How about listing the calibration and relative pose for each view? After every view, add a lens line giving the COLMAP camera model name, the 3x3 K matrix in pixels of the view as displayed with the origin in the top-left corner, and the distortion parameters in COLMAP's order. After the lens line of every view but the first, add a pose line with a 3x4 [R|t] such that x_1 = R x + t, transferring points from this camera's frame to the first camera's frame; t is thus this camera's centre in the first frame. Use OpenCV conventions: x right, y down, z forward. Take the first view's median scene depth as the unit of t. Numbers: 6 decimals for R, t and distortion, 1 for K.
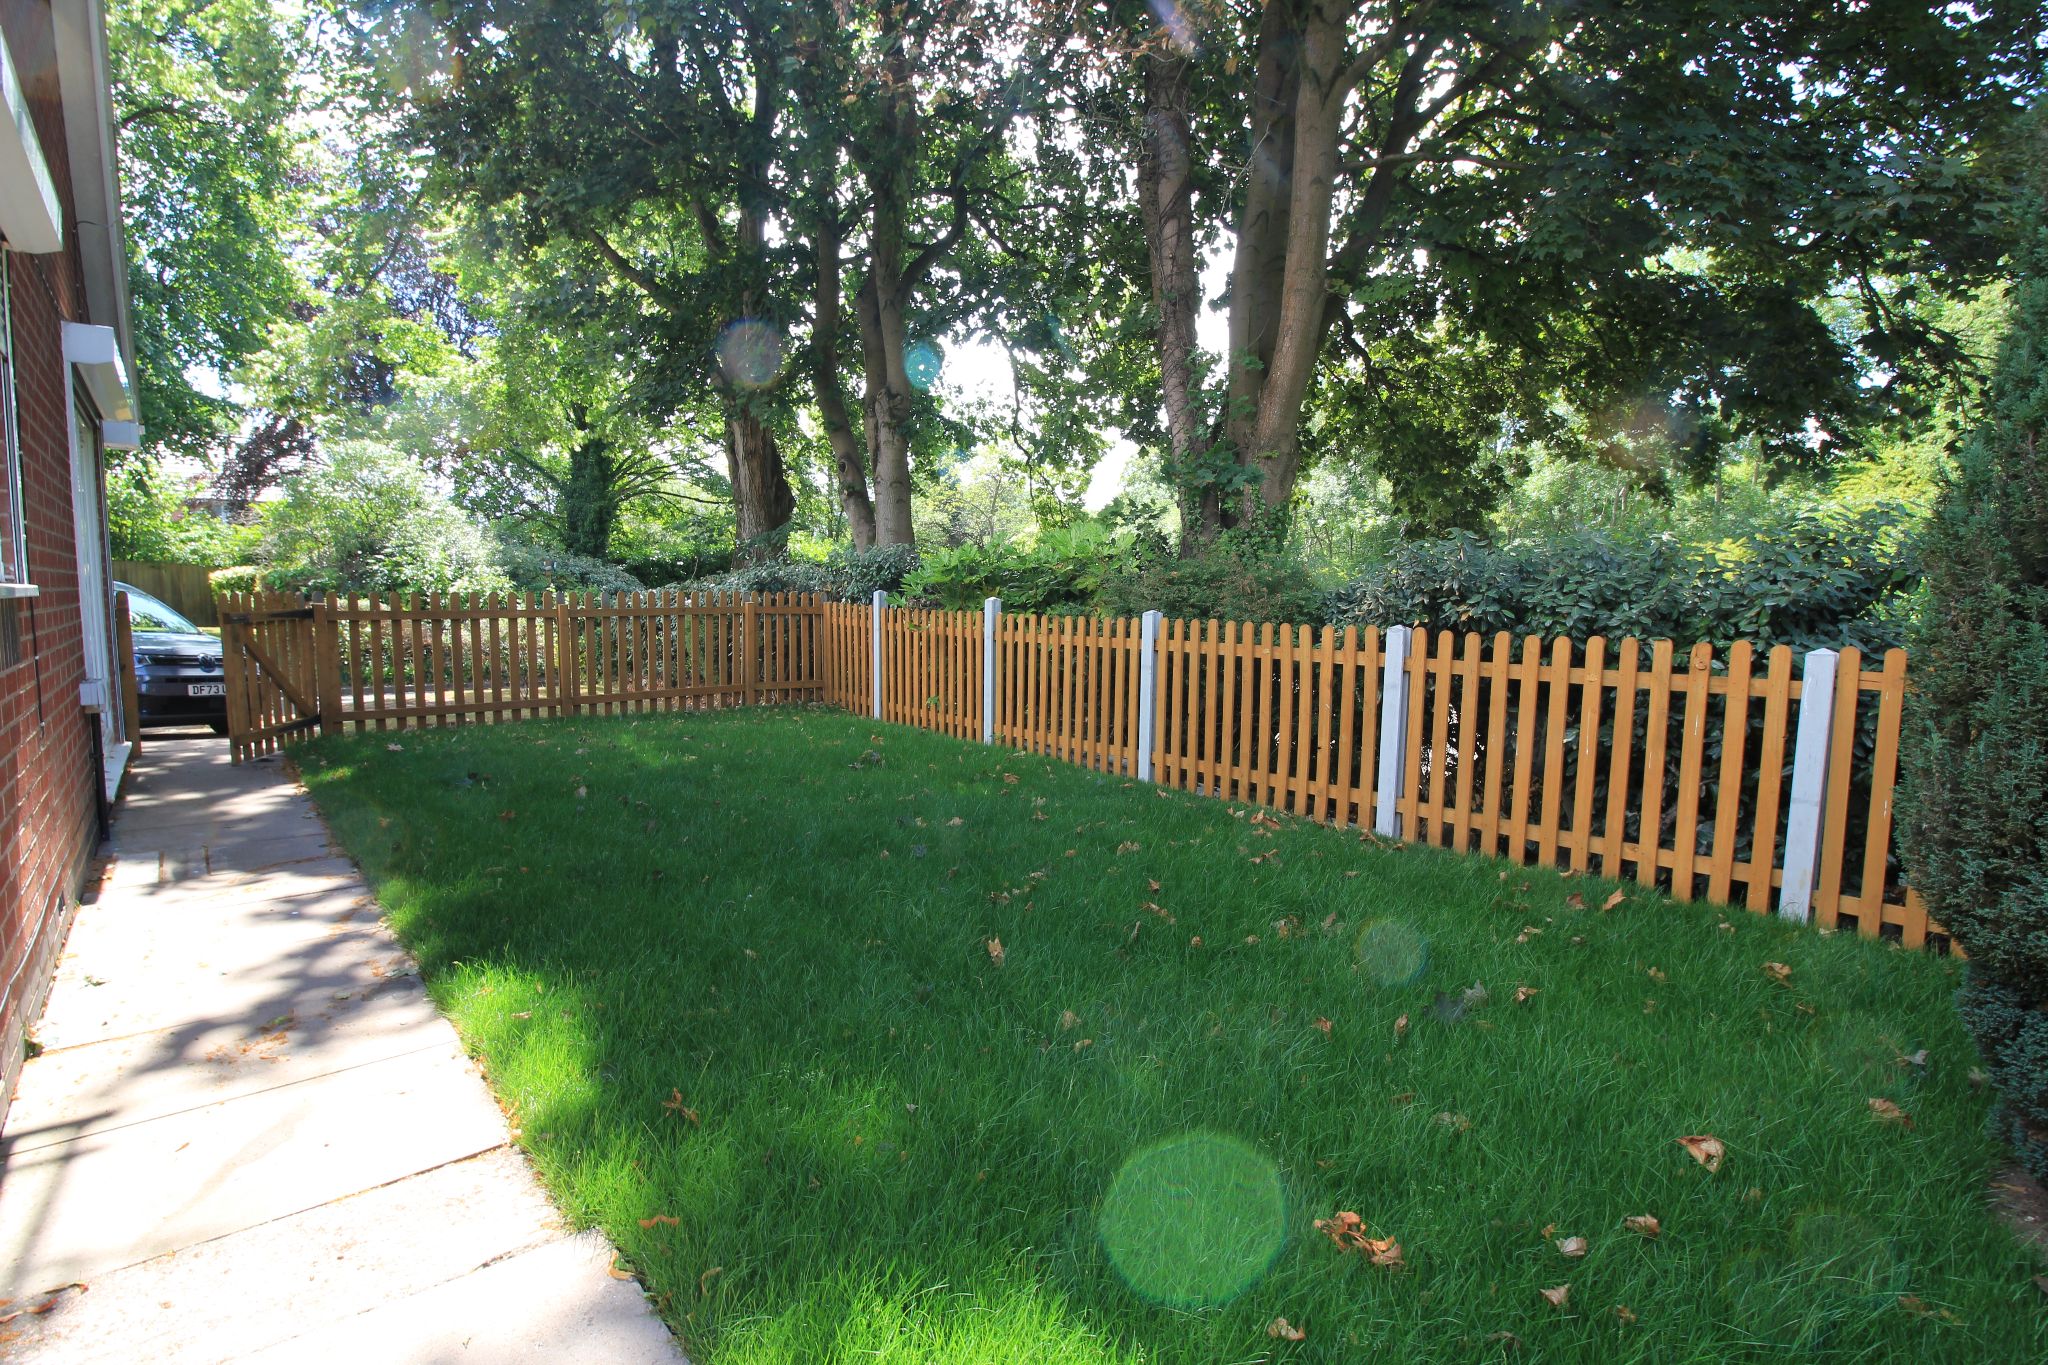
lens RADIAL K [[964.8, 0, 1024.0], [0, 964.8, 682.5], [0, 0, 1]] dist [-0.000732, -0.000033]
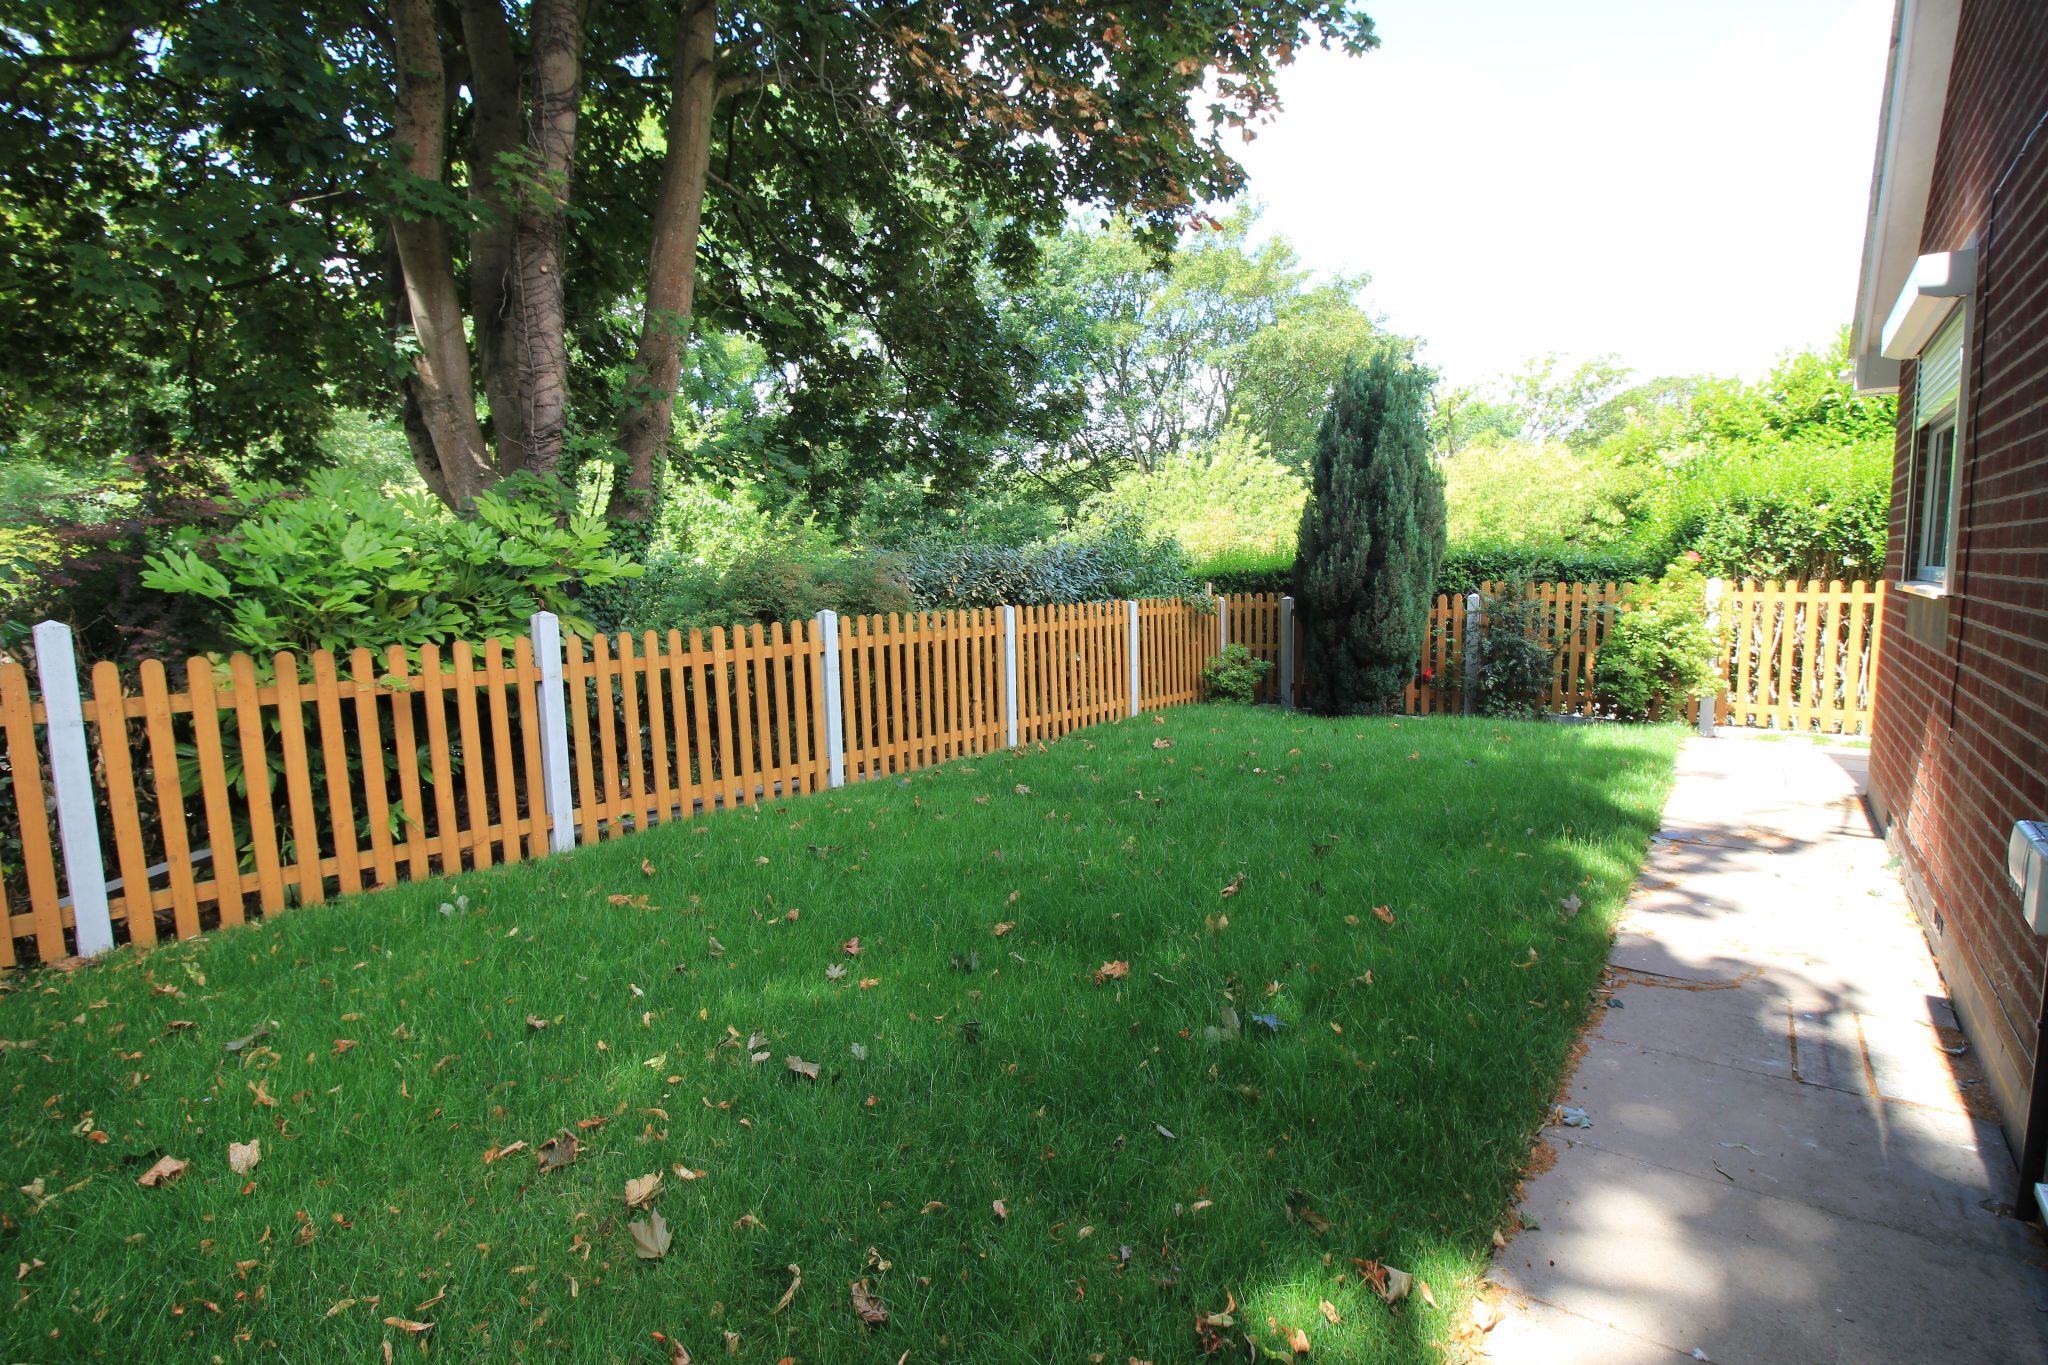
lens RADIAL K [[964.8, 0, 1024.0], [0, 964.8, 682.5], [0, 0, 1]] dist [-0.000732, -0.000033]
pose [[-0.216941, -0.120613, 0.968705, -1.317234], [0.119399, 0.981608, 0.148959, -0.195890], [-0.968855, 0.147977, -0.198550, 1.565436]]
